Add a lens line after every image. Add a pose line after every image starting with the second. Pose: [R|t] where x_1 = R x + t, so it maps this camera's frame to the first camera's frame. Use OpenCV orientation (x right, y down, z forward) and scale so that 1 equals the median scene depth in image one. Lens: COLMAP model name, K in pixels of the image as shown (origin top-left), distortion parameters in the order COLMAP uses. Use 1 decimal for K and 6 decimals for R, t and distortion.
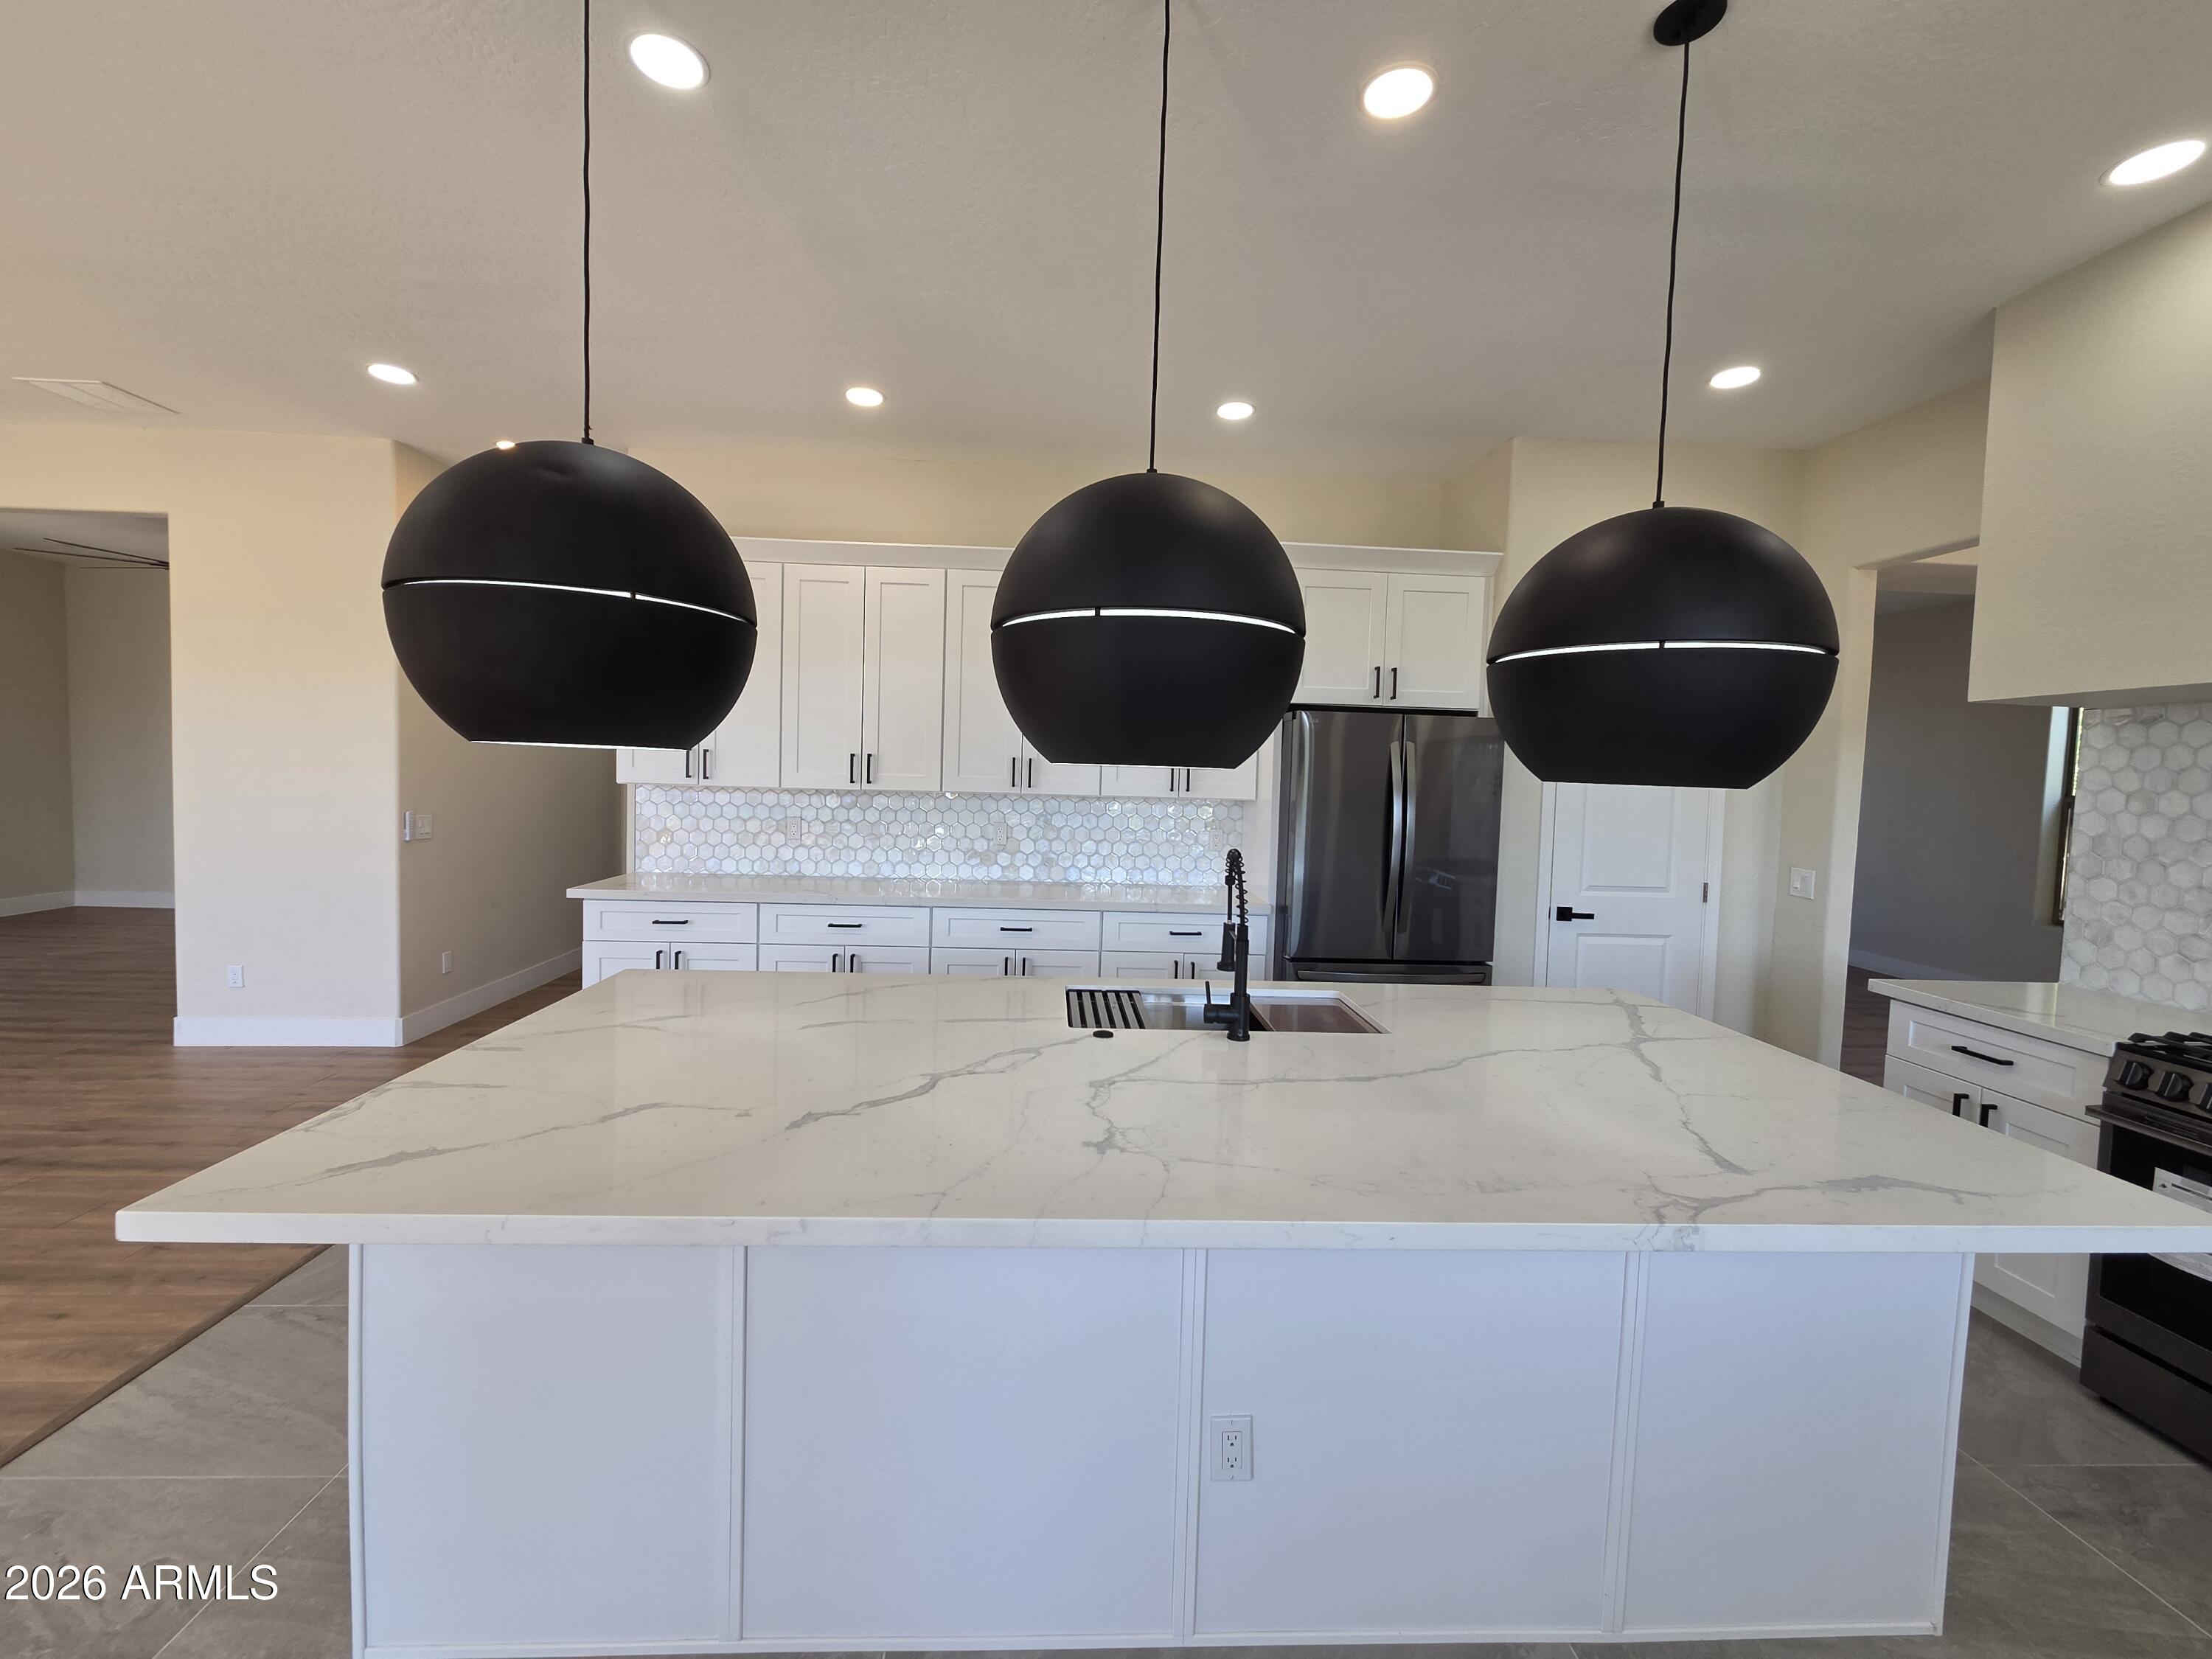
lens RADIAL K [[902.8, 0, 1099.8], [0, 902.8, 812.0], [0, 0, 1]] dist [0.001170, 0.000025]
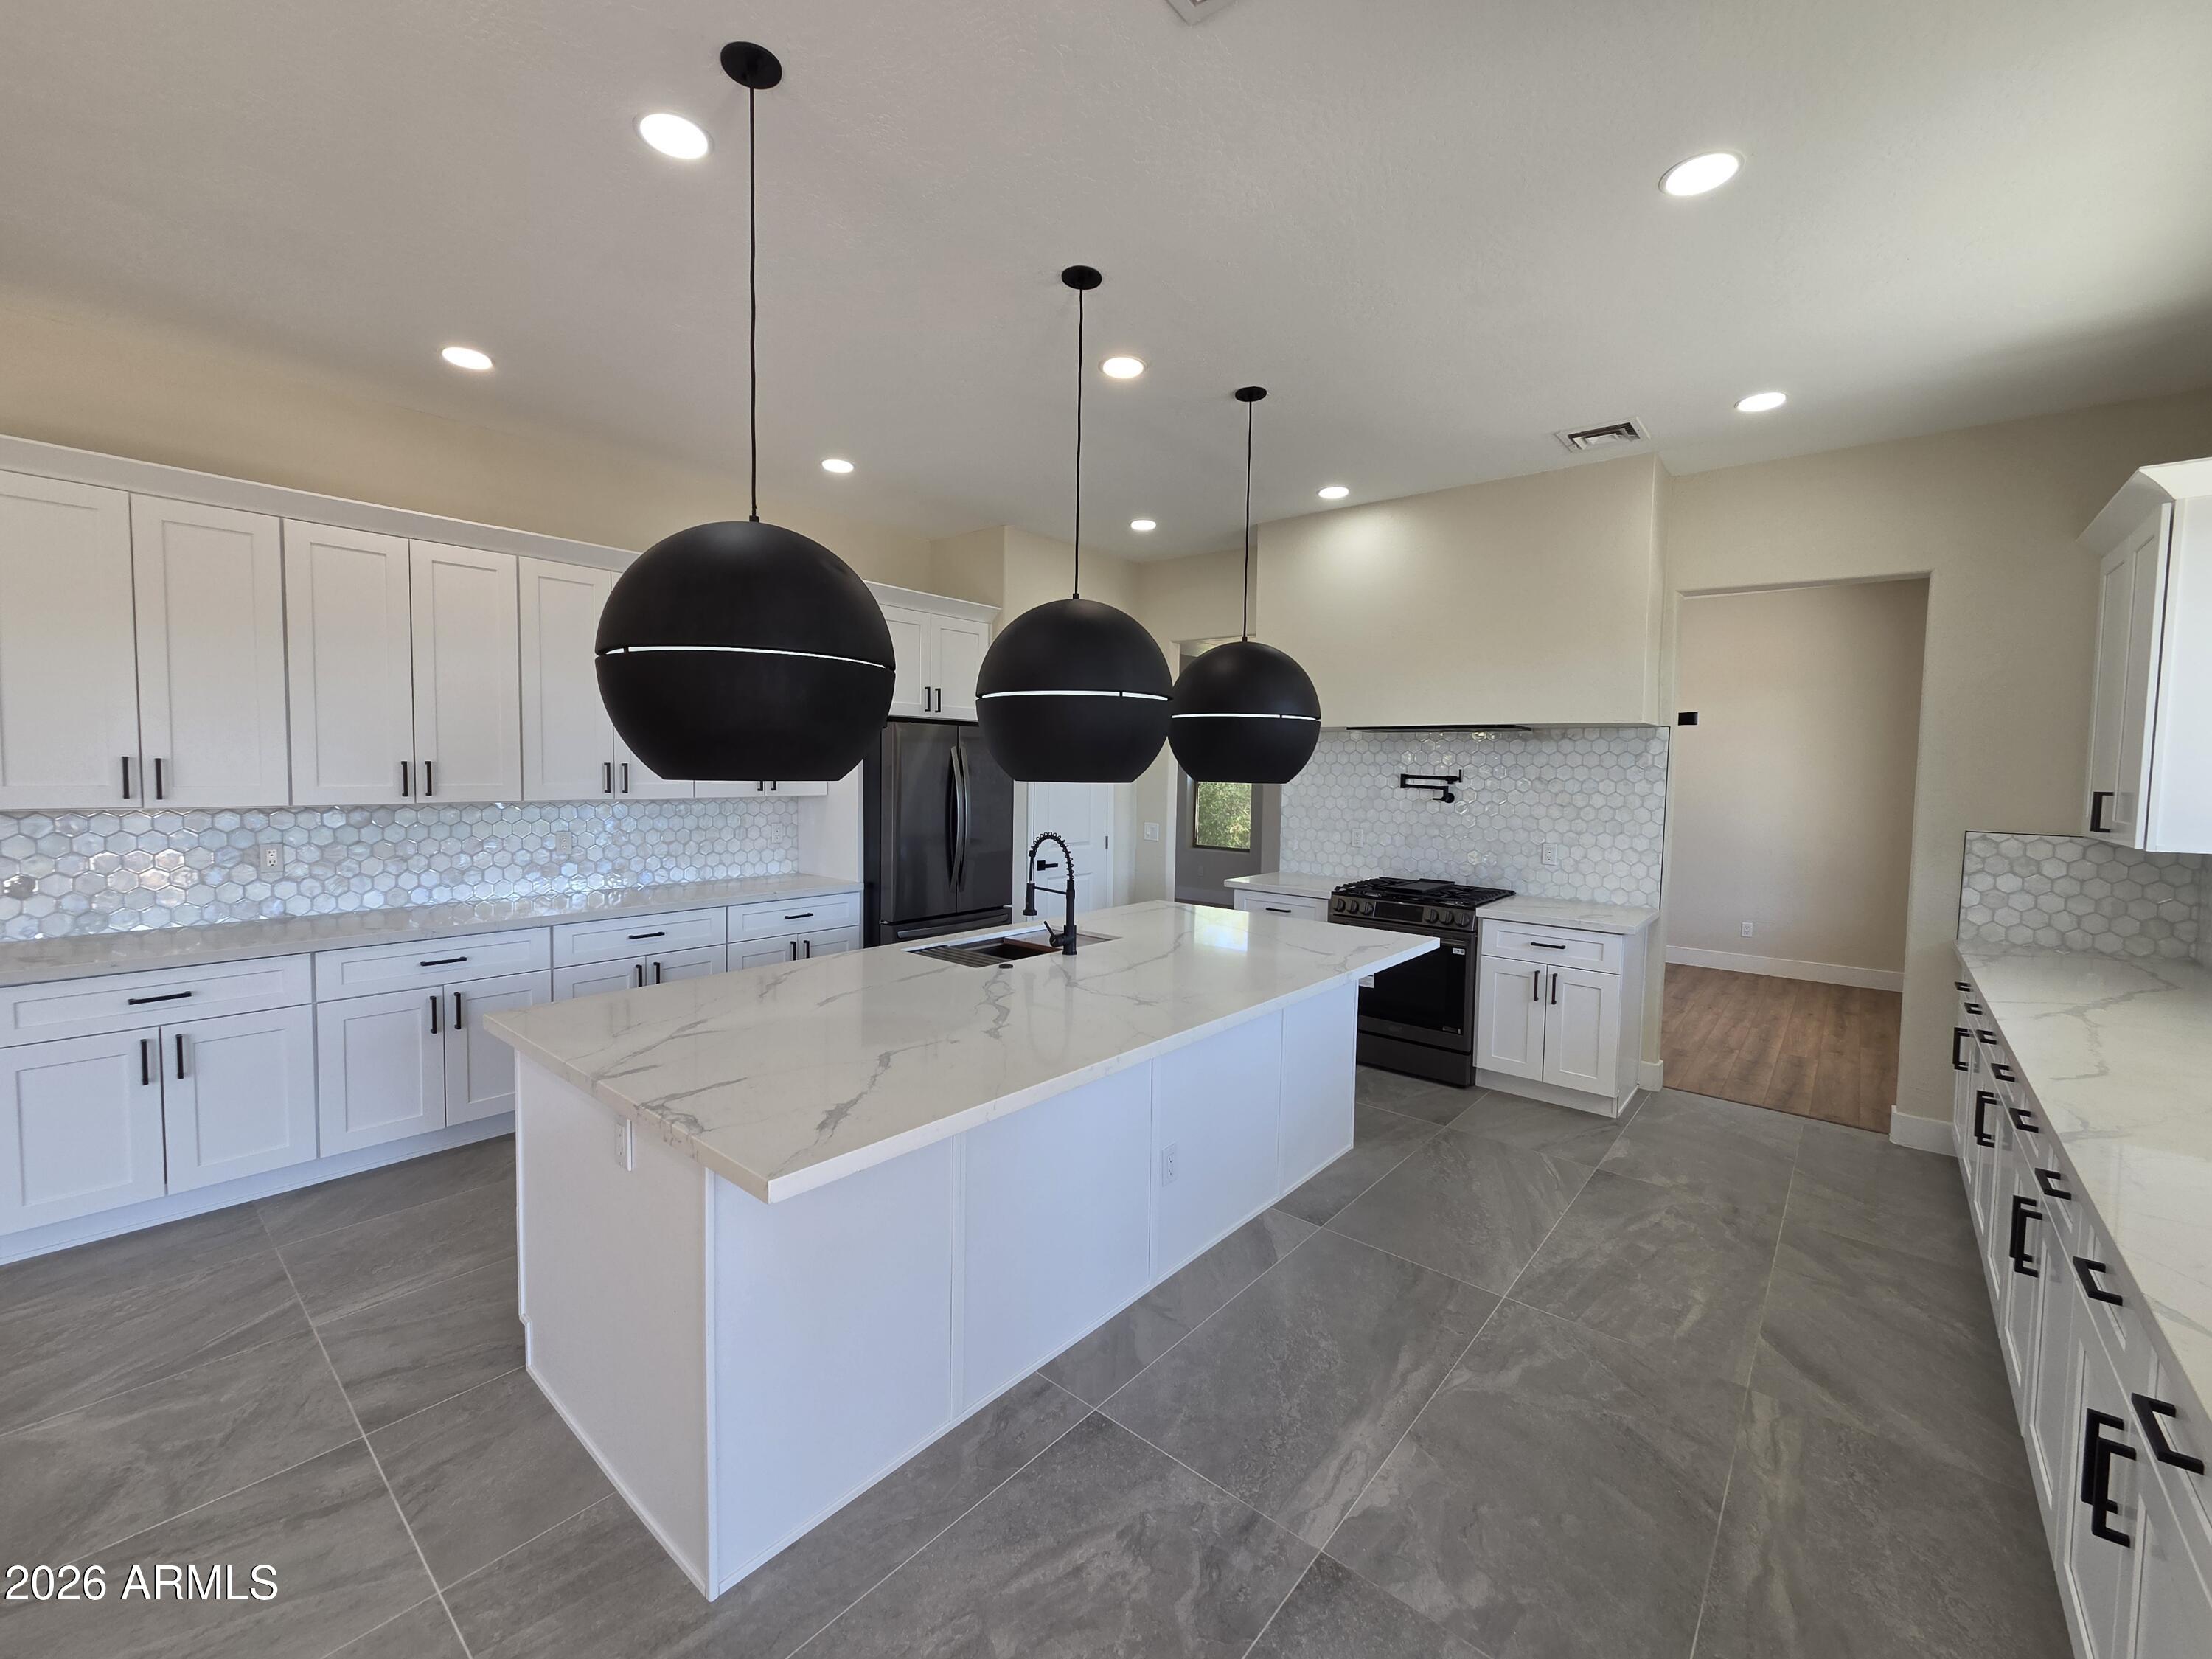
lens RADIAL K [[894.1, 0, 1092.7], [0, 894.1, 818.1], [0, 0, 1]] dist [0.000246, 0.000087]
pose [[0.690906, -0.061153, 0.720354, -0.434954], [0.041454, 0.998128, 0.044975, -0.022544], [-0.721756, -0.001212, 0.692147, -0.040334]]
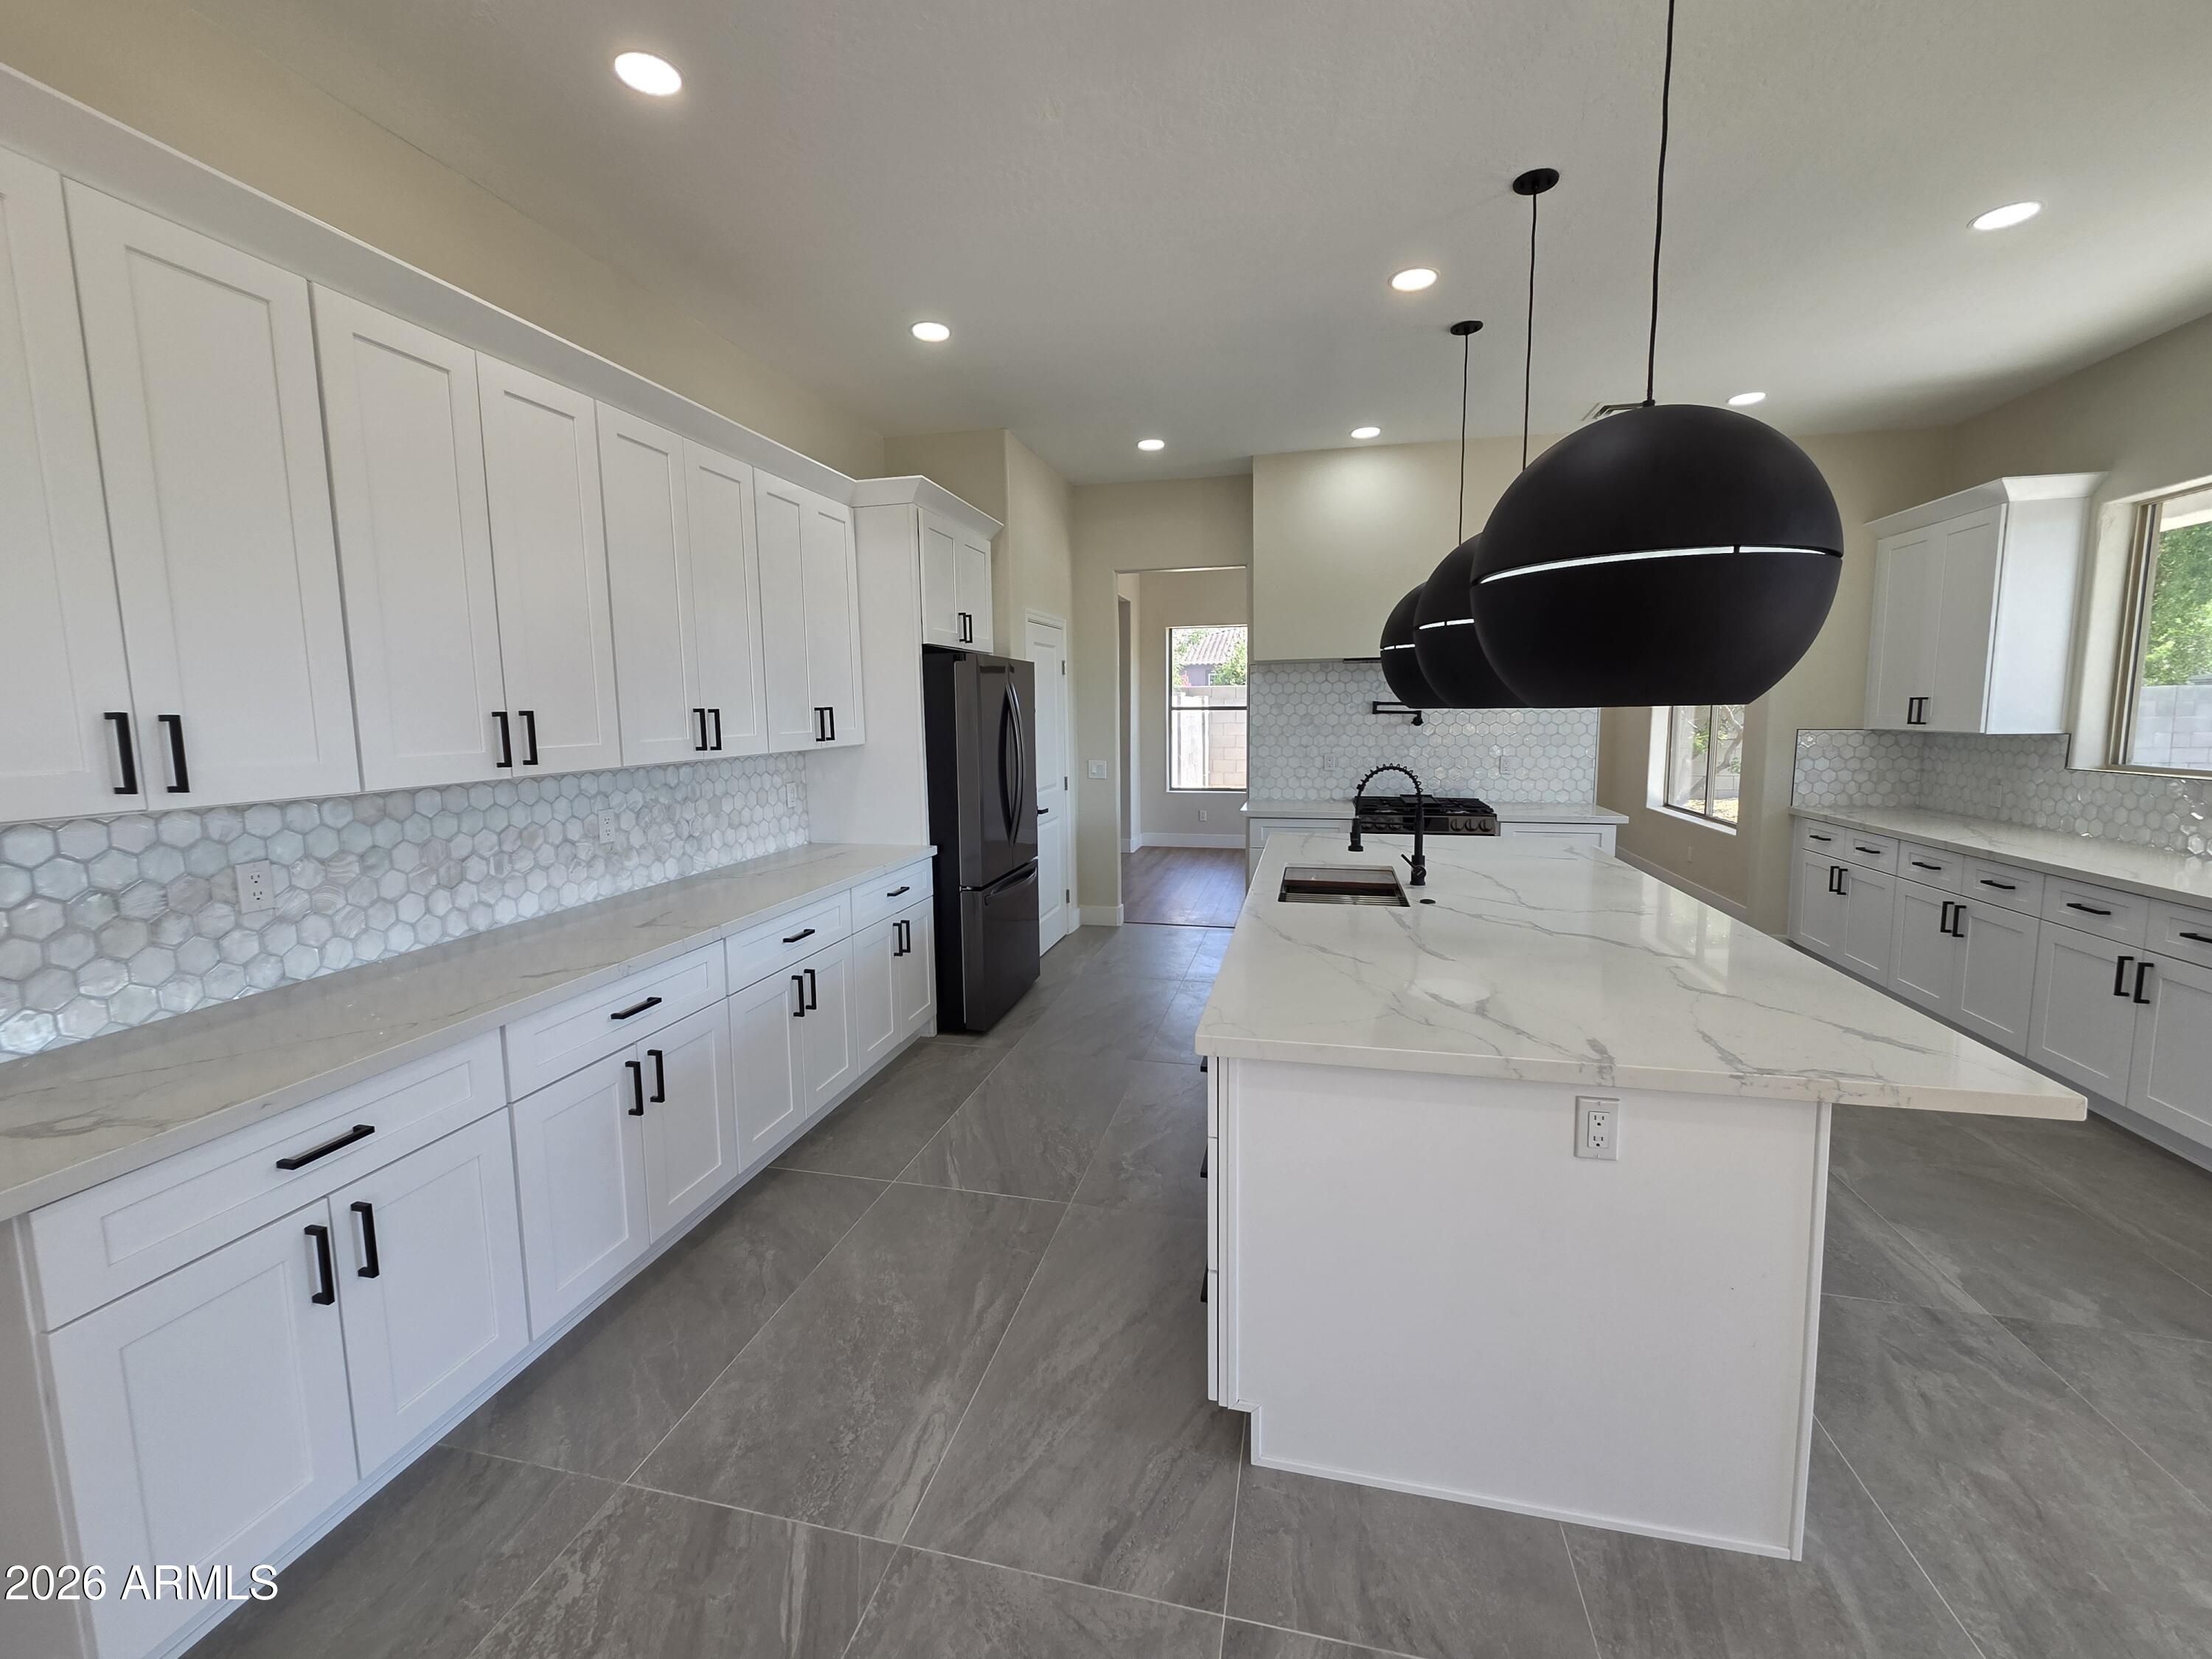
lens RADIAL K [[902.8, 0, 1099.8], [0, 902.8, 812.0], [0, 0, 1]] dist [0.001170, 0.000025]
pose [[0.285388, -0.144670, 0.947430, -0.687257], [0.069200, 0.989072, 0.130184, -0.051100], [-0.955911, 0.028409, 0.292280, 0.509854]]
